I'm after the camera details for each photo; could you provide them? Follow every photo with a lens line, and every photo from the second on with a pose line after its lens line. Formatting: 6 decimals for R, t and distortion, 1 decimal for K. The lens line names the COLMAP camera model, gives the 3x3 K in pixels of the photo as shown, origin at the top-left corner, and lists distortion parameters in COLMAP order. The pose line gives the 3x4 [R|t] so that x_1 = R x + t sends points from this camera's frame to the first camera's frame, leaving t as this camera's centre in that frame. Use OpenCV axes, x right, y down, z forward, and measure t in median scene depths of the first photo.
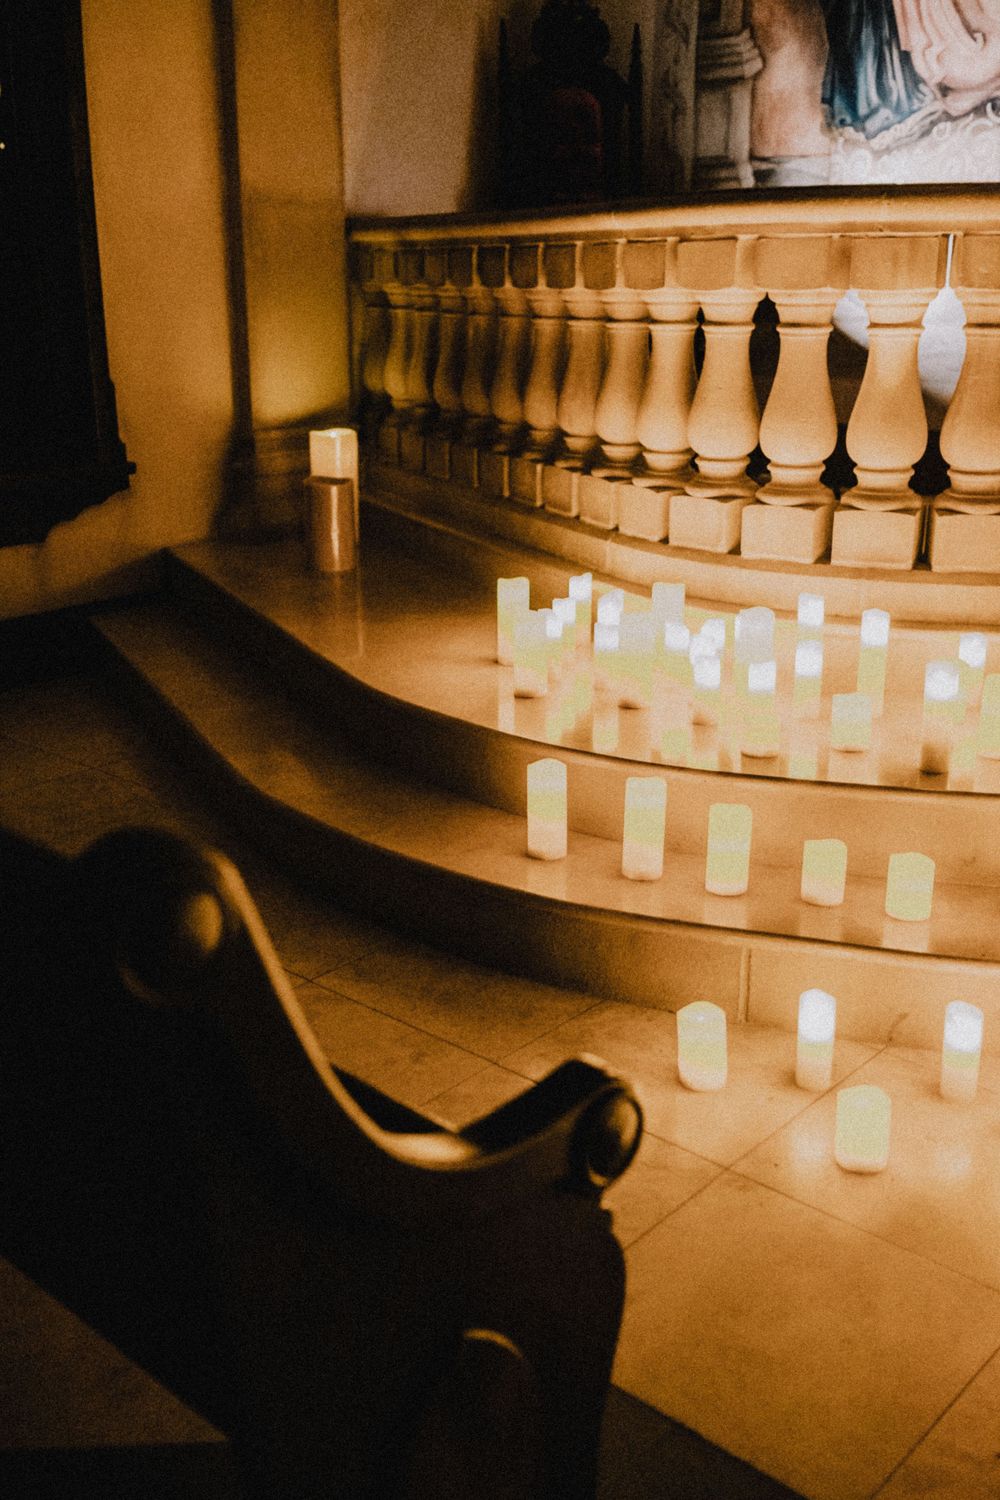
lens RADIAL K [[1525.1, 0, 500.8], [0, 1525.1, 764.0], [0, 0, 1]] dist [0.004200, 0.000000]
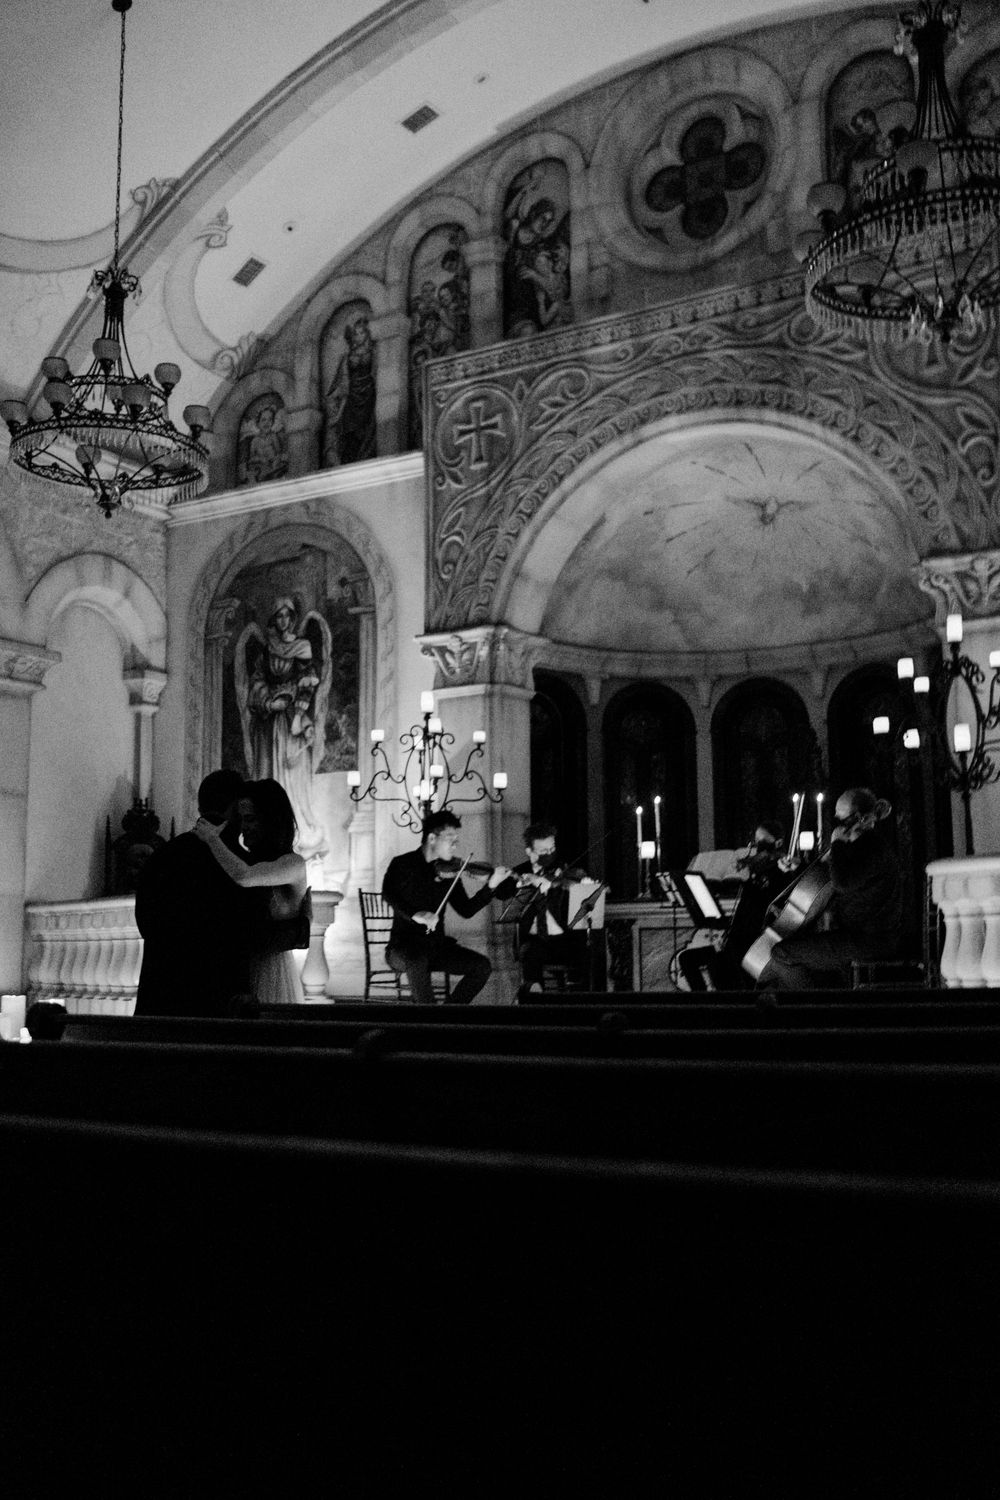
lens RADIAL K [[1525.1, 0, 491.8], [0, 1525.1, 711.1], [0, 0, 1]] dist [0.004200, 0.000000]
pose [[0.983275, 0.023051, 0.180664, 0.148340], [0.064076, 0.884758, -0.461624, 0.431224], [-0.170485, 0.465479, 0.868484, -1.083747]]
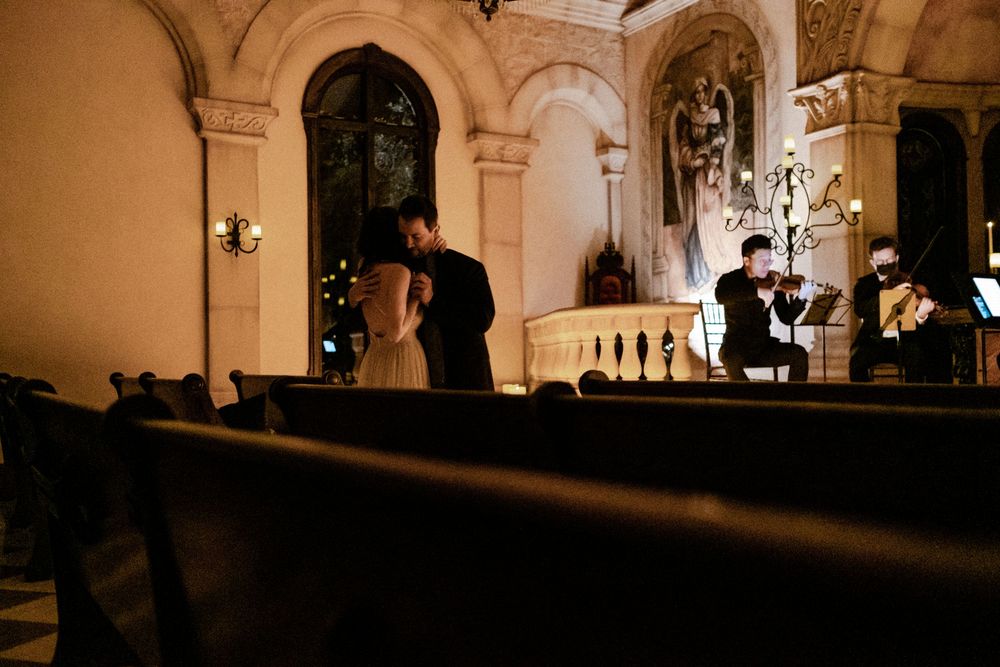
lens RADIAL K [[1016.7, 0, 499.9], [0, 1016.7, 342.9], [0, 0, 1]] dist [0.004200, 0.000000]
pose [[0.945292, -0.017228, -0.325771, 0.509882], [-0.094412, 0.941423, -0.323743, 0.341193], [0.312266, 0.336789, 0.888292, -0.787868]]
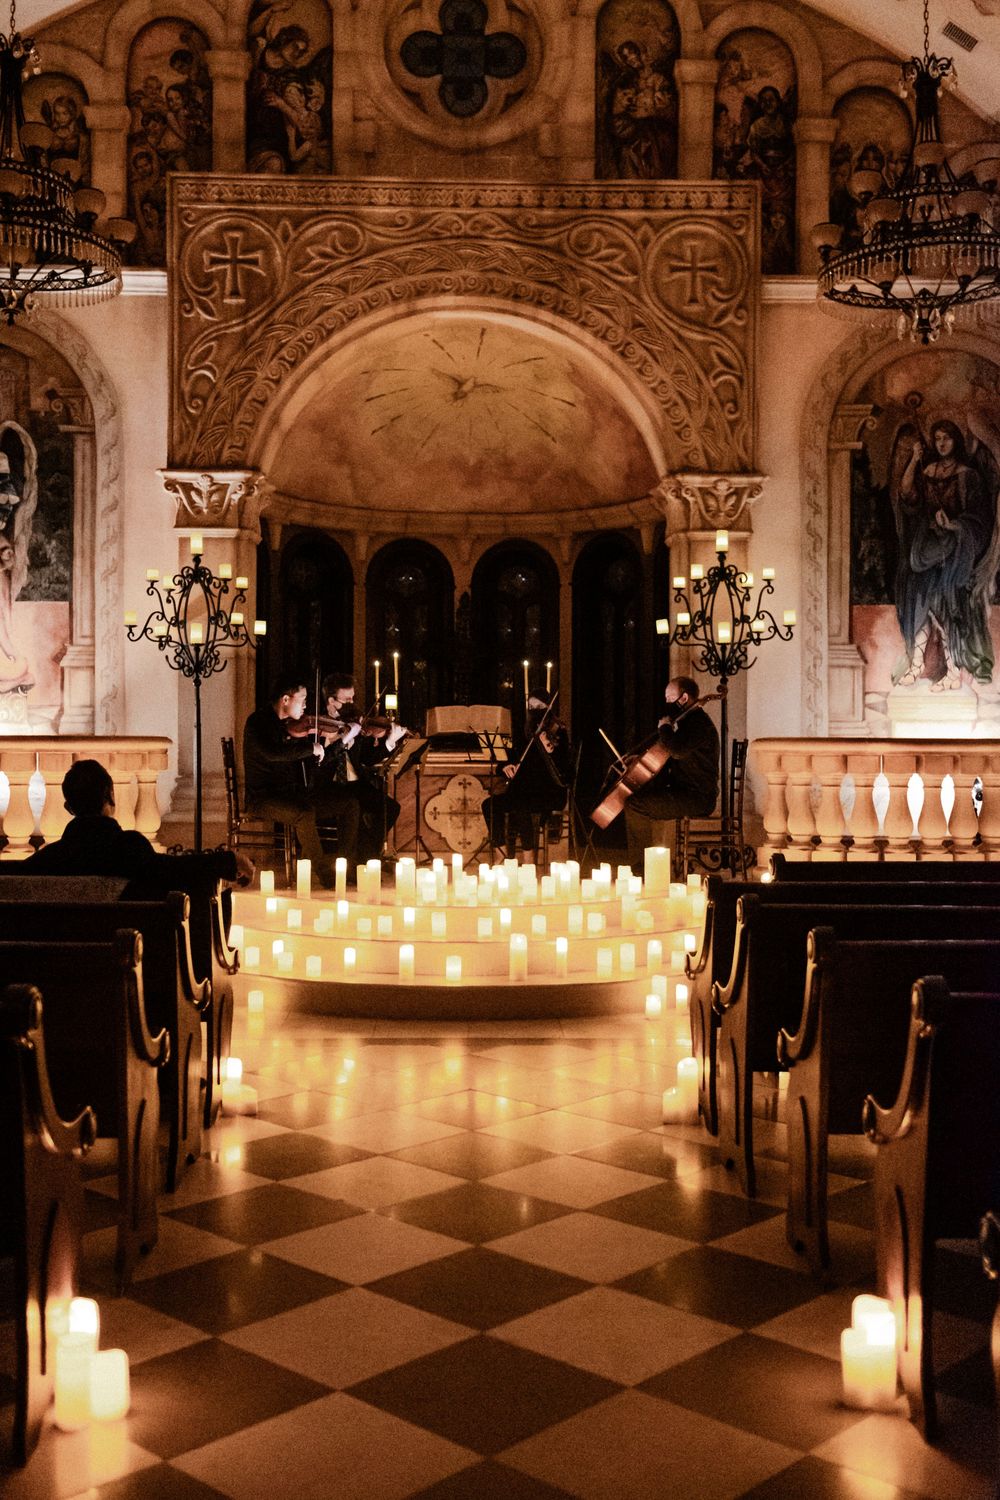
lens RADIAL K [[1525.1, 0, 511.2], [0, 1525.1, 765.0], [0, 0, 1]] dist [0.004200, 0.000000]
pose [[0.713881, 0.002023, 0.700264, -0.665224], [0.213870, 0.951587, -0.220778, 0.288194], [-0.666808, 0.307374, 0.678887, -0.863419]]
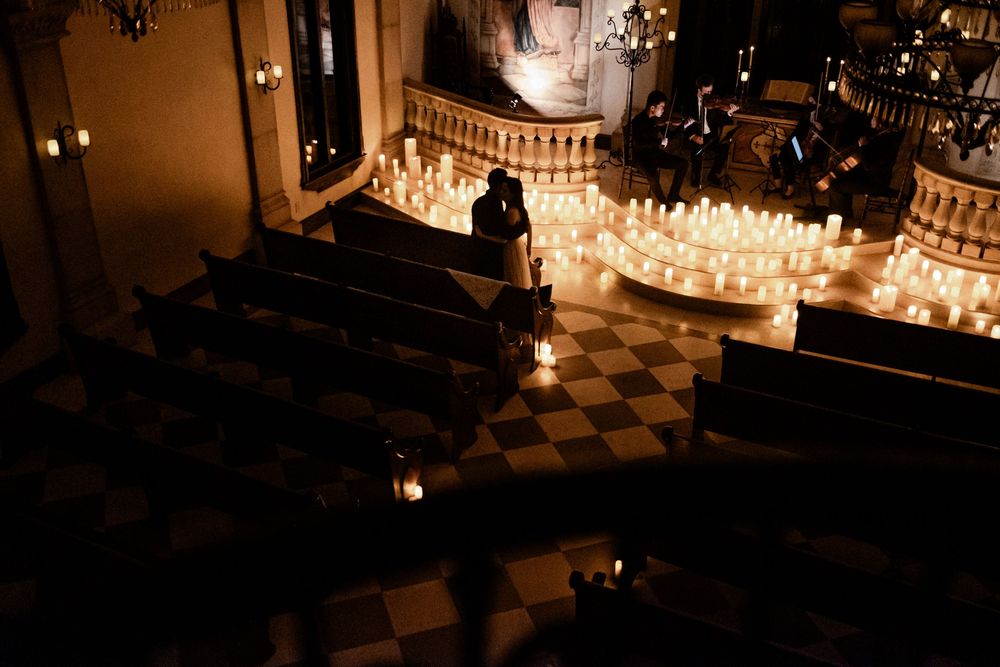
lens RADIAL K [[1016.7, 0, 500.9], [0, 1016.7, 343.0], [0, 0, 1]] dist [0.004200, 0.000000]
pose [[0.962868, -0.114605, 0.244439, -0.576957], [0.069722, 0.980270, 0.184957, -0.161335], [-0.260814, -0.161046, 0.951862, -1.696783]]
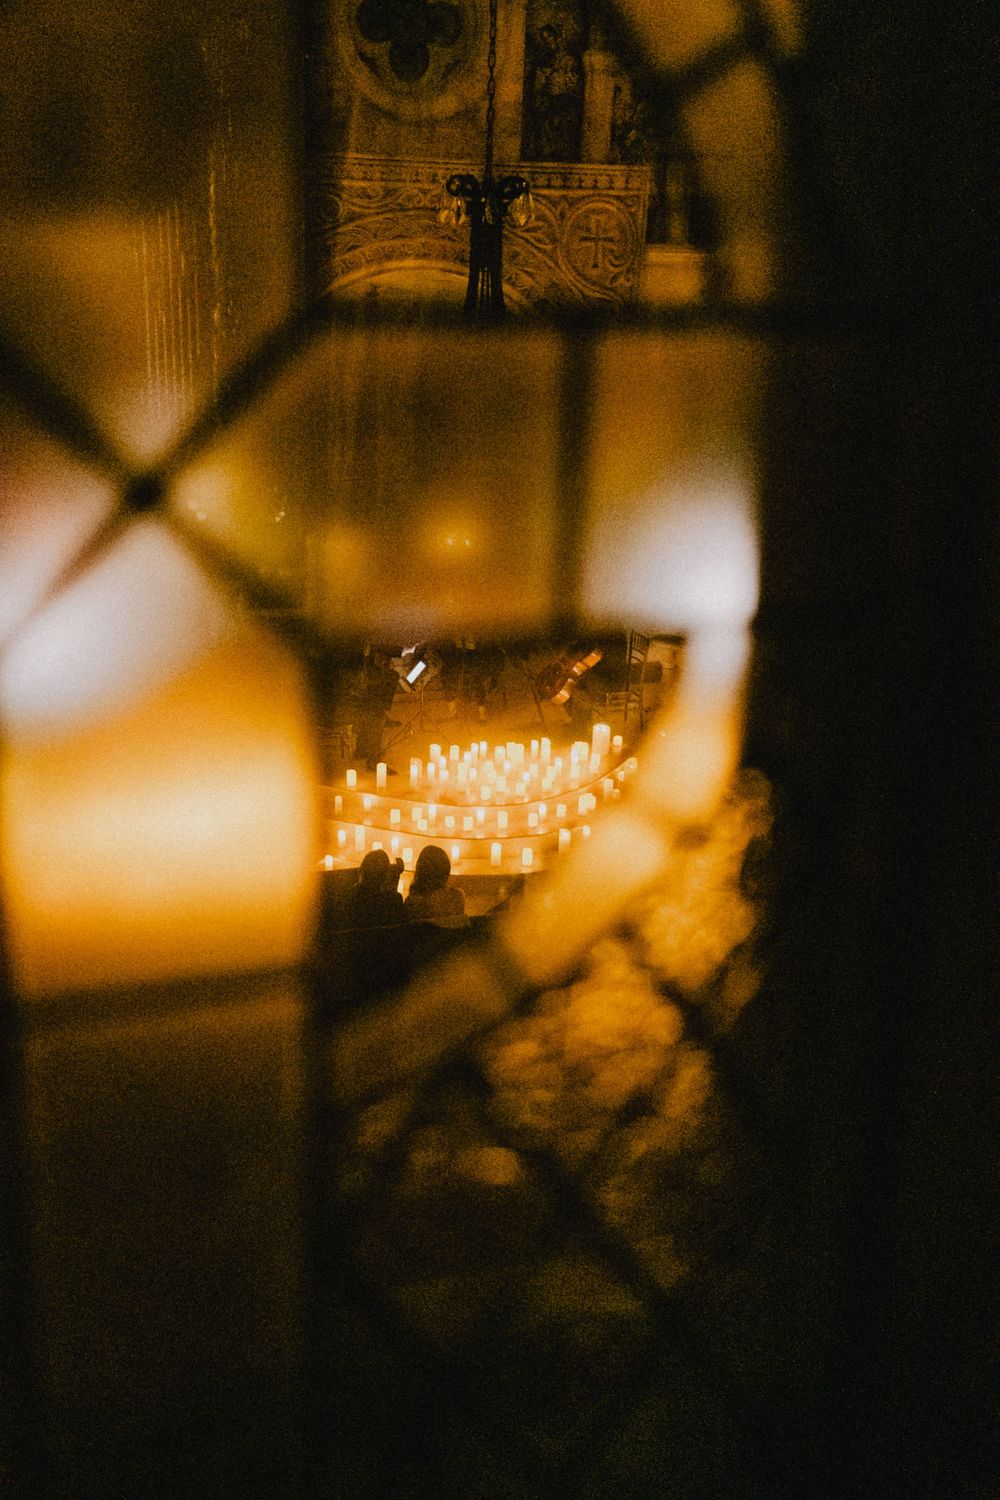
lens RADIAL K [[1525.1, 0, 506.5], [0, 1525.1, 765.1], [0, 0, 1]] dist [0.004200, 0.000000]
pose [[0.457856, -0.266862, 0.848029, -1.562820], [0.243679, 0.955024, 0.168967, -0.380465], [-0.854978, 0.129284, 0.502292, -0.890603]]
